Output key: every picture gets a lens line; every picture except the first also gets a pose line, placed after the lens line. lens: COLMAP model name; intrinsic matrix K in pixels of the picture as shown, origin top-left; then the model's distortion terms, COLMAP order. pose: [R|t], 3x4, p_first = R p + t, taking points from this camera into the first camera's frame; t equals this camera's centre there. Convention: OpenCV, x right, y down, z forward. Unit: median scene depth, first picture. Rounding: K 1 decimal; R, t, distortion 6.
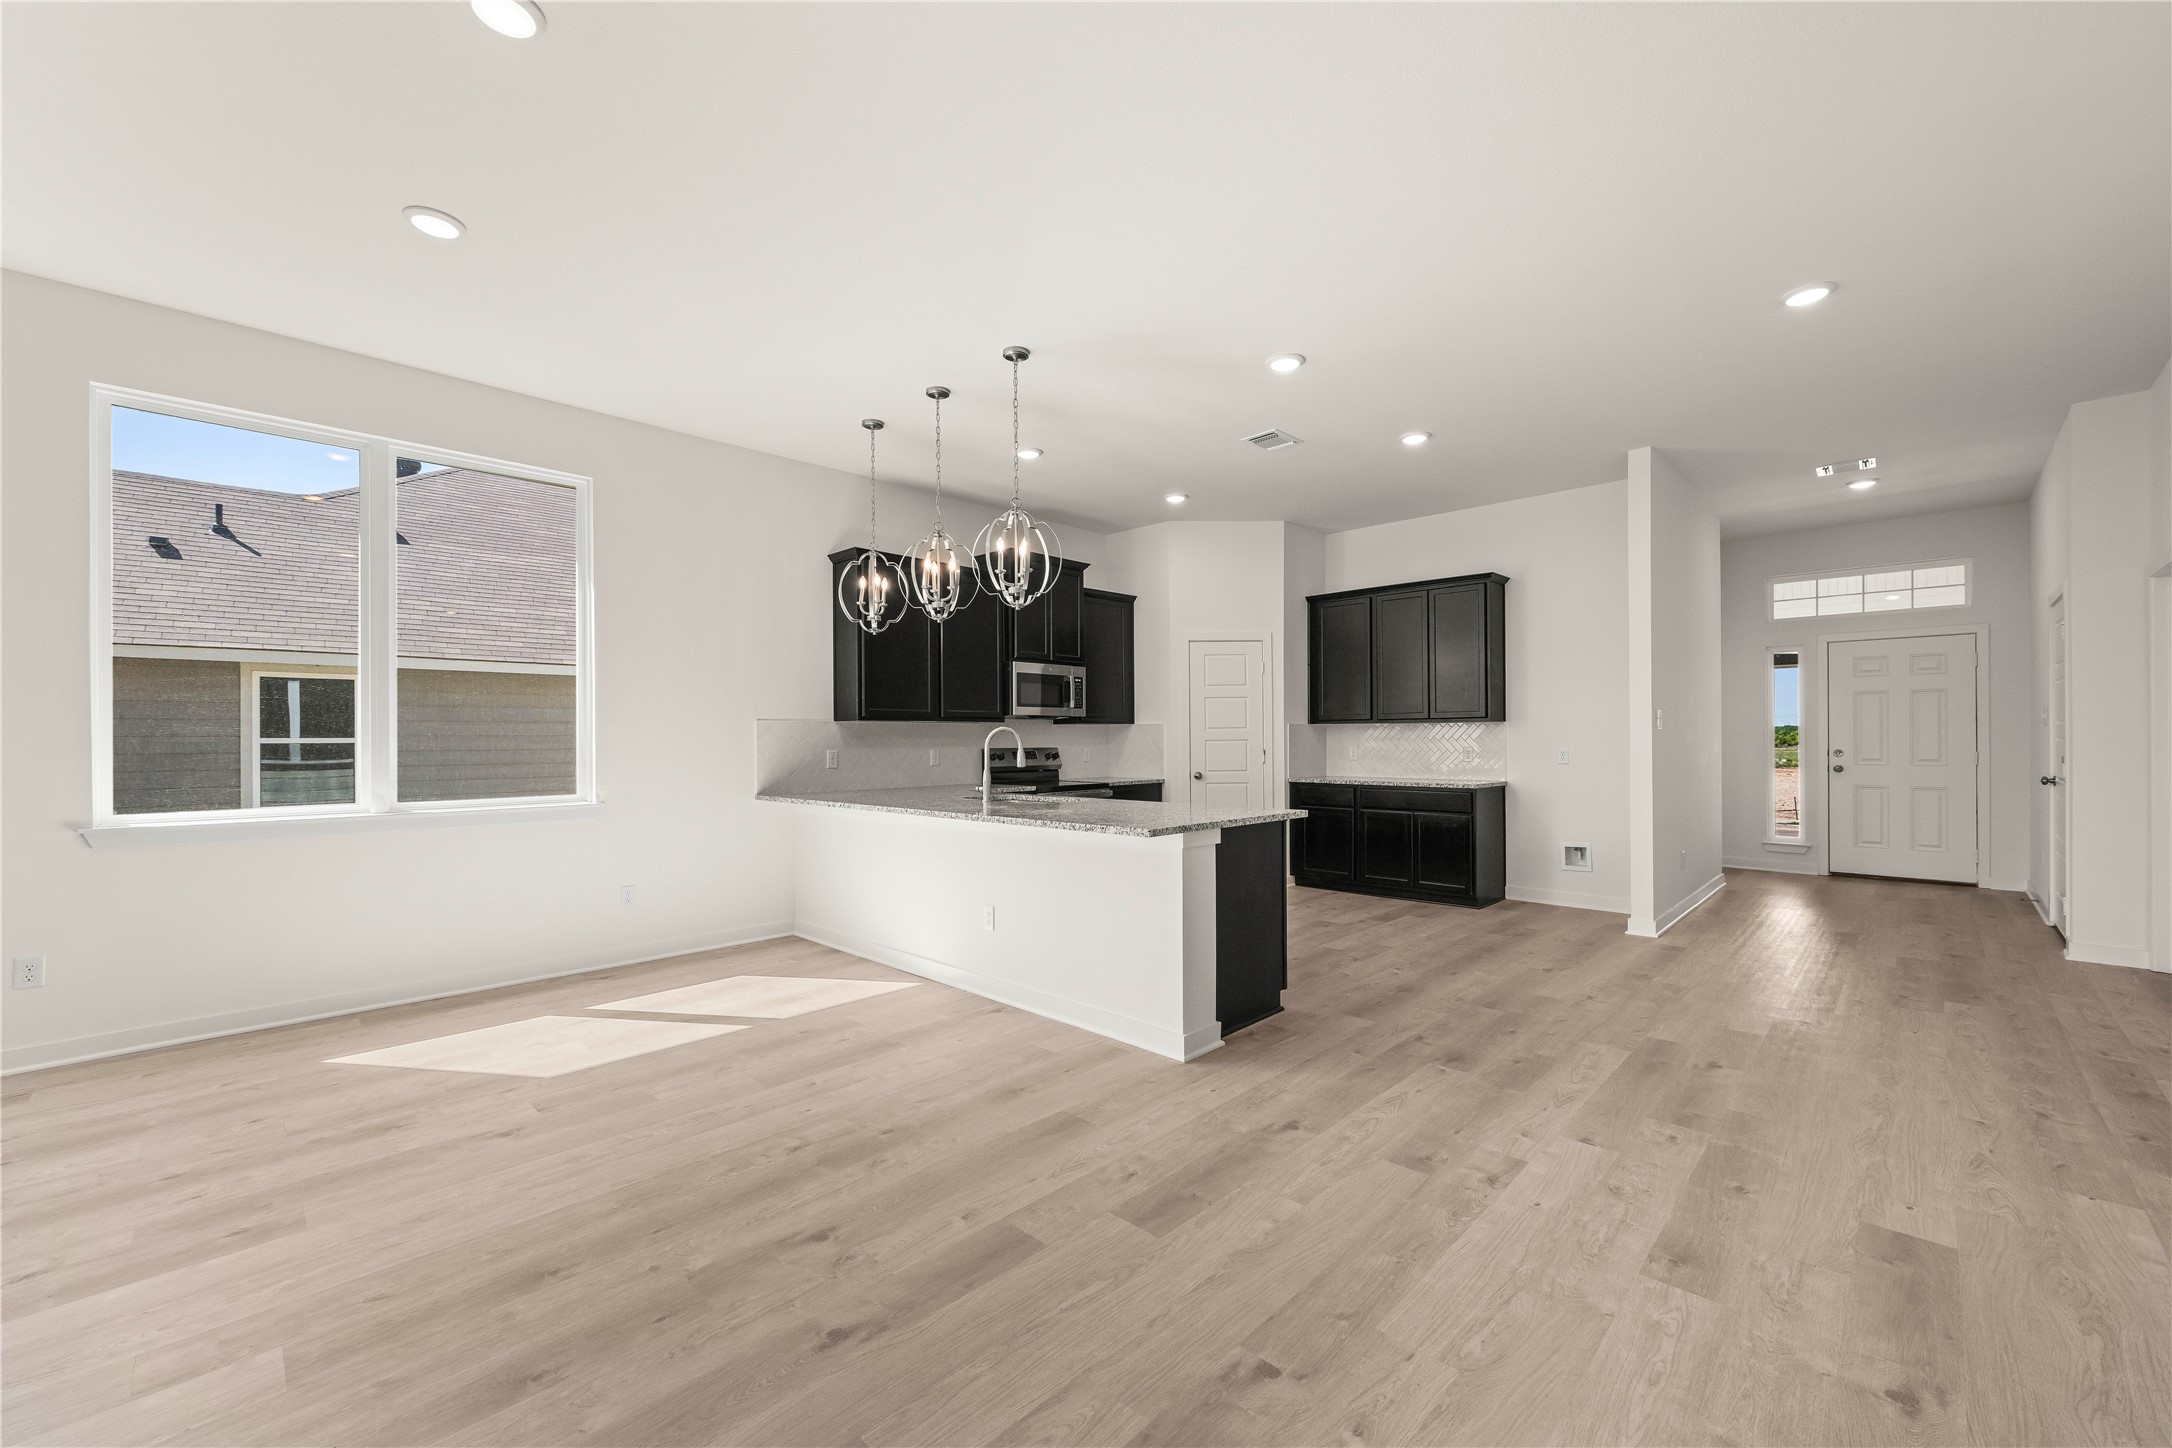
lens RADIAL K [[854.7, 0, 1092.4], [0, 854.7, 740.3], [0, 0, 1]] dist [-0.001857, -0.000082]
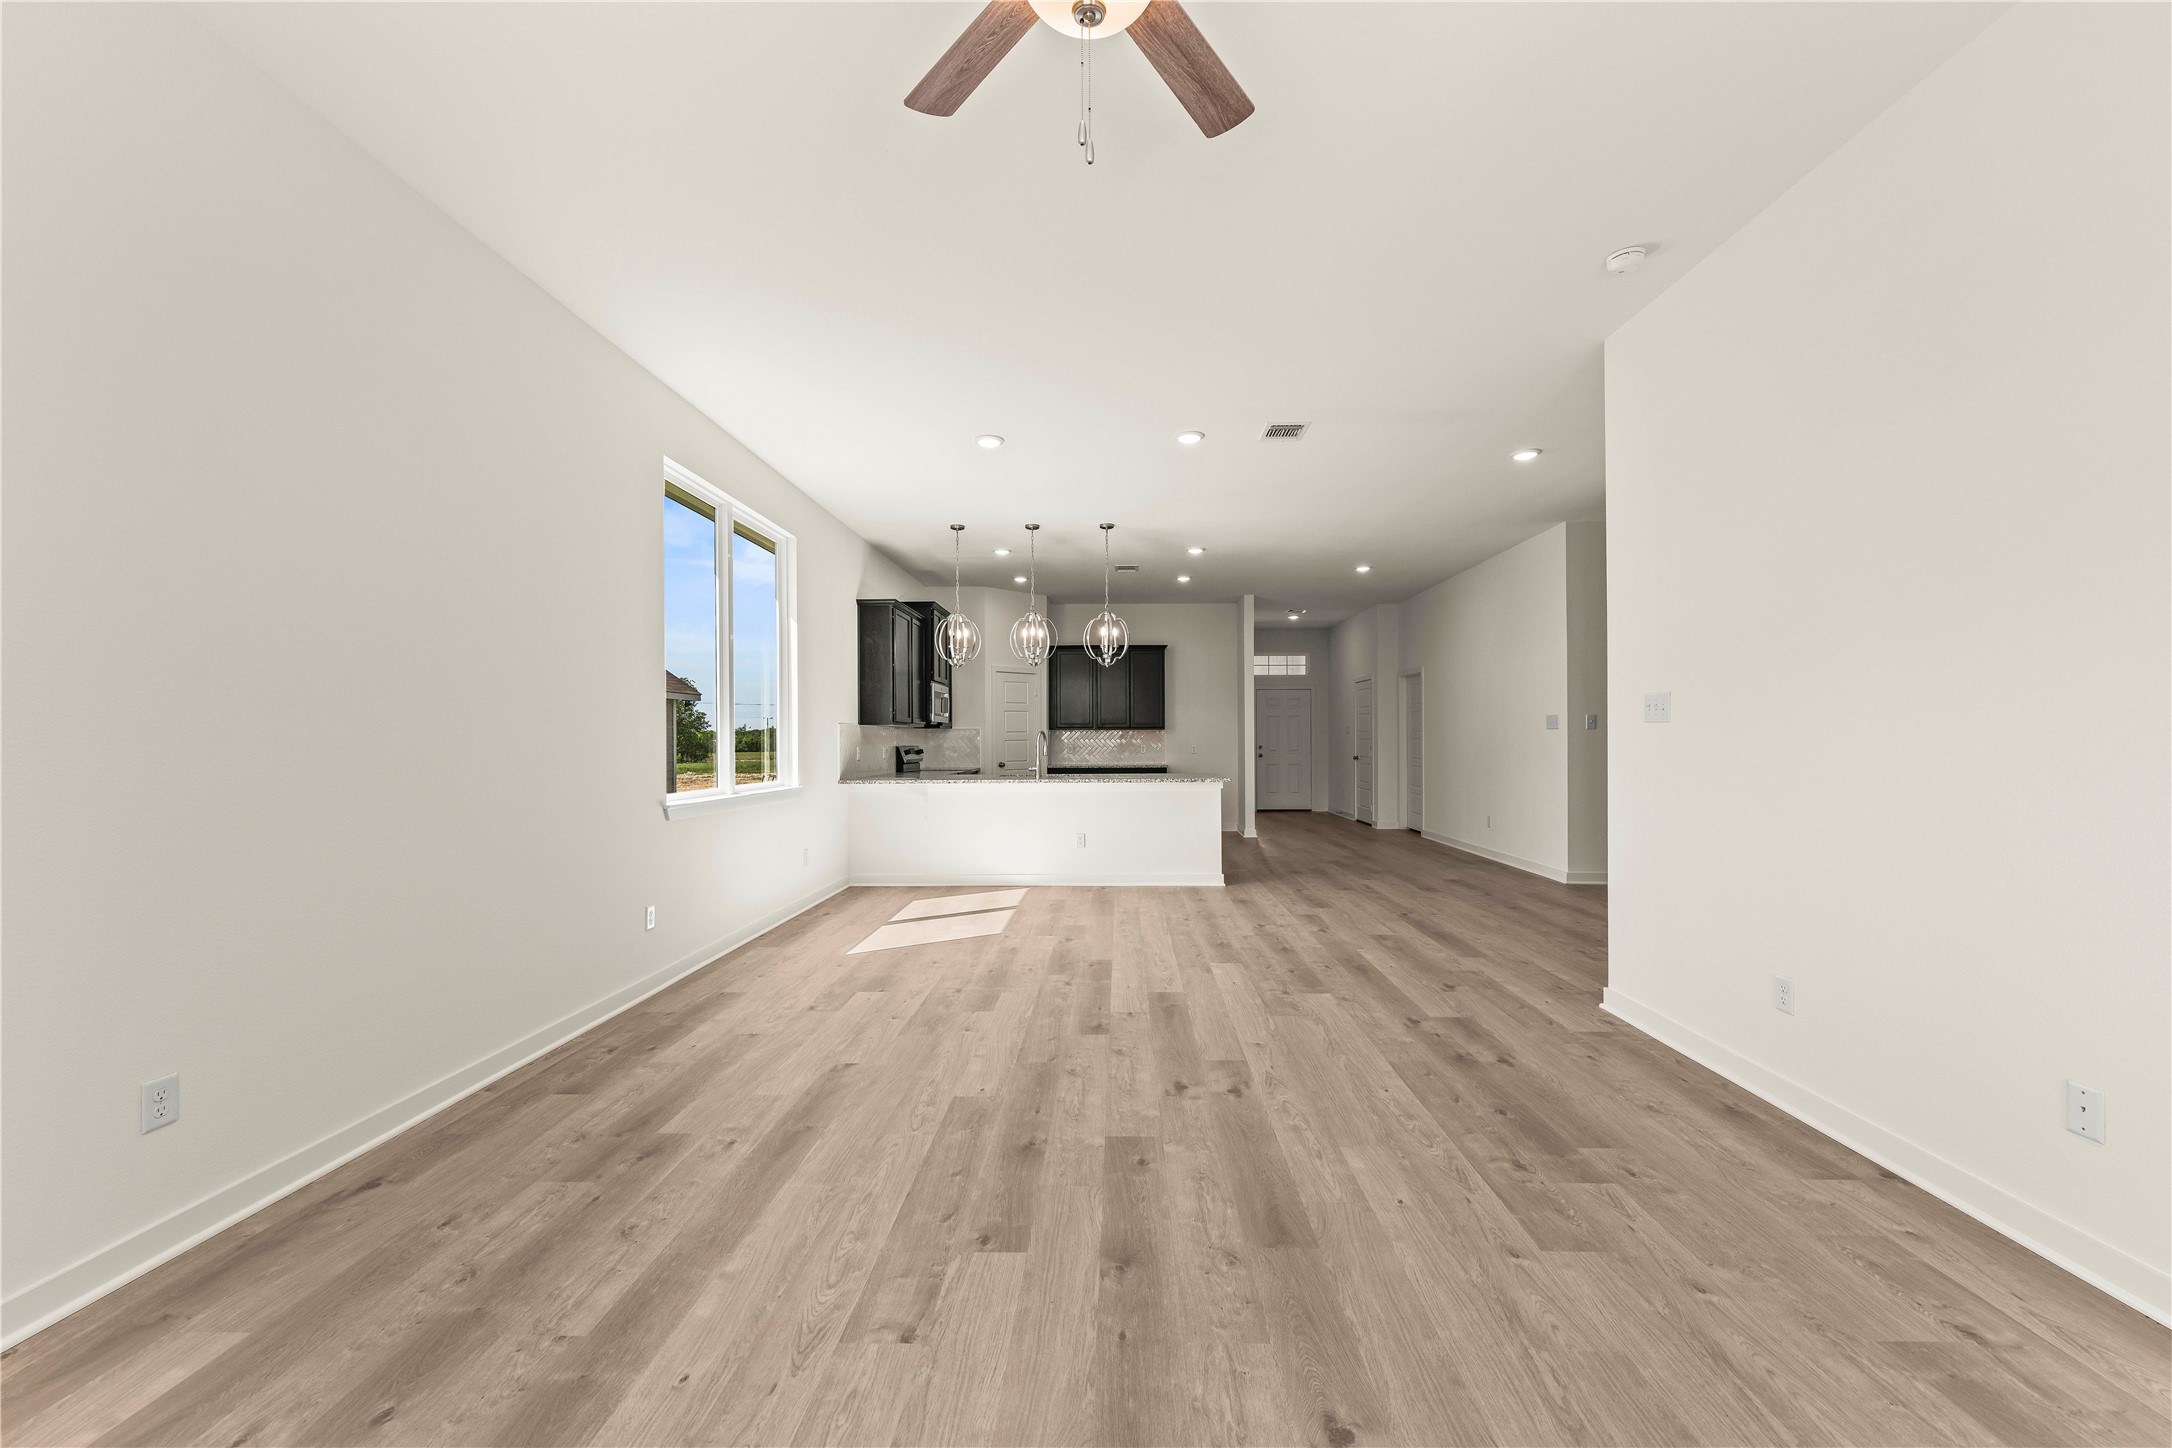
lens RADIAL K [[863.3, 0, 1091.6], [0, 863.3, 735.9], [0, 0, 1]] dist [-0.001563, -0.000009]
pose [[0.737193, 0.005062, 0.675663, -0.821336], [0.001570, 0.999956, -0.009205, 0.006863], [-0.675681, 0.007847, 0.737153, -0.200522]]
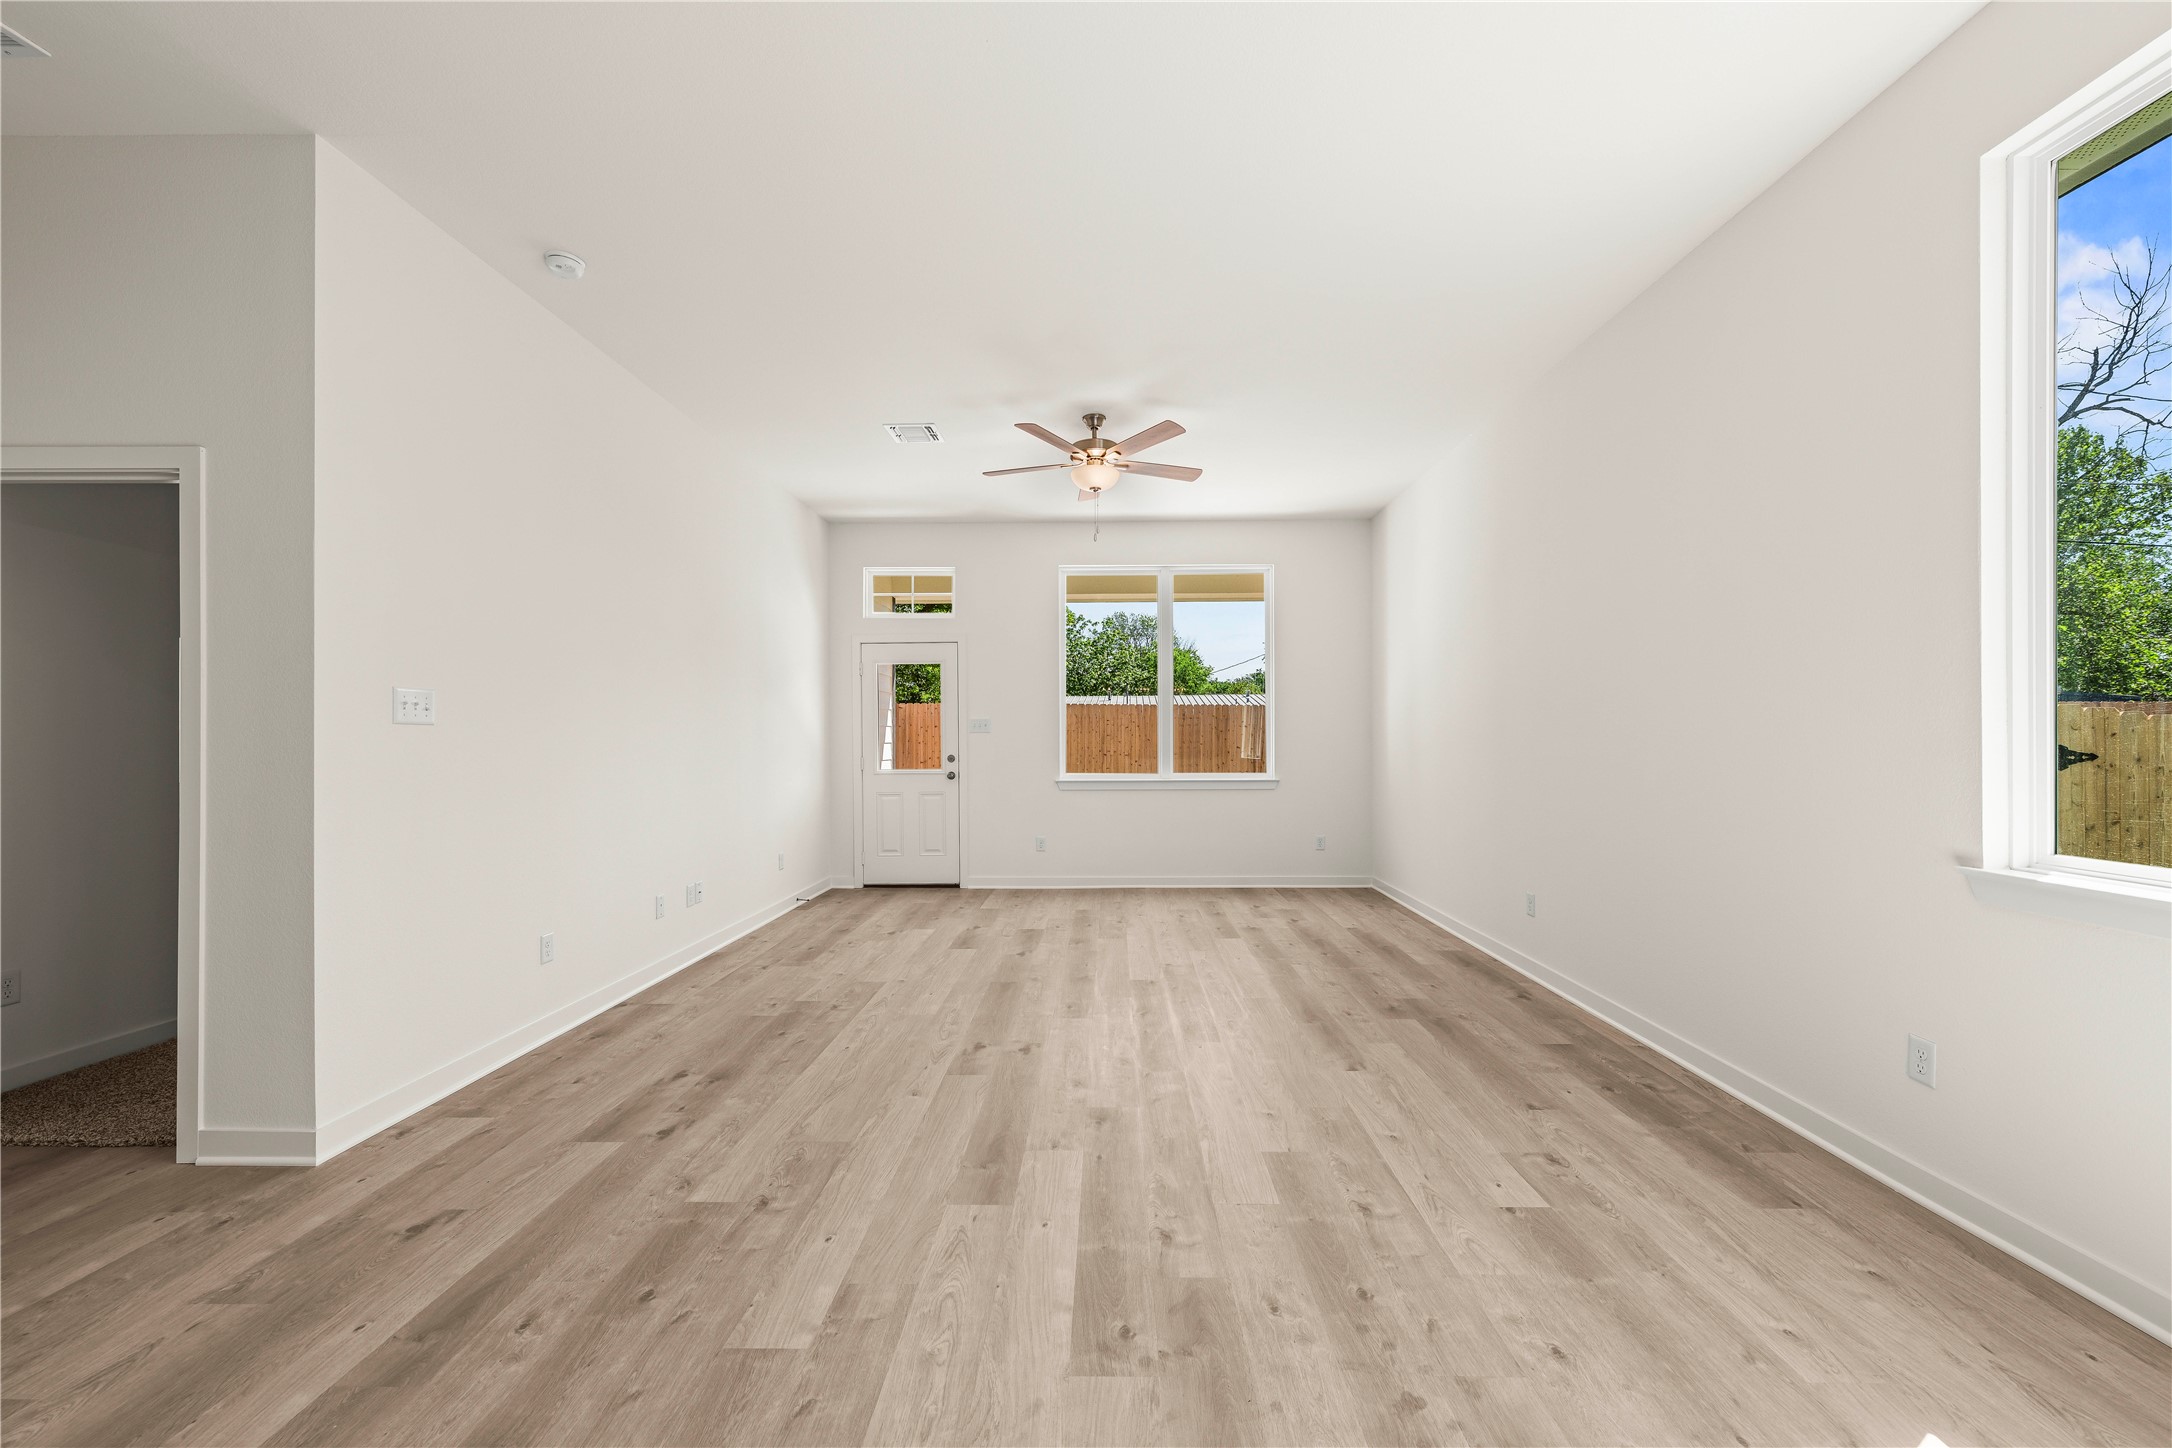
lens RADIAL K [[855.8, 0, 1096.2], [0, 855.8, 734.4], [0, 0, 1]] dist [0.000505, -0.000551]
pose [[-0.726267, 0.006477, -0.687382, -0.139636], [0.006157, 0.999977, 0.002916, -0.000353], [0.687385, -0.002115, -0.726290, 0.525510]]
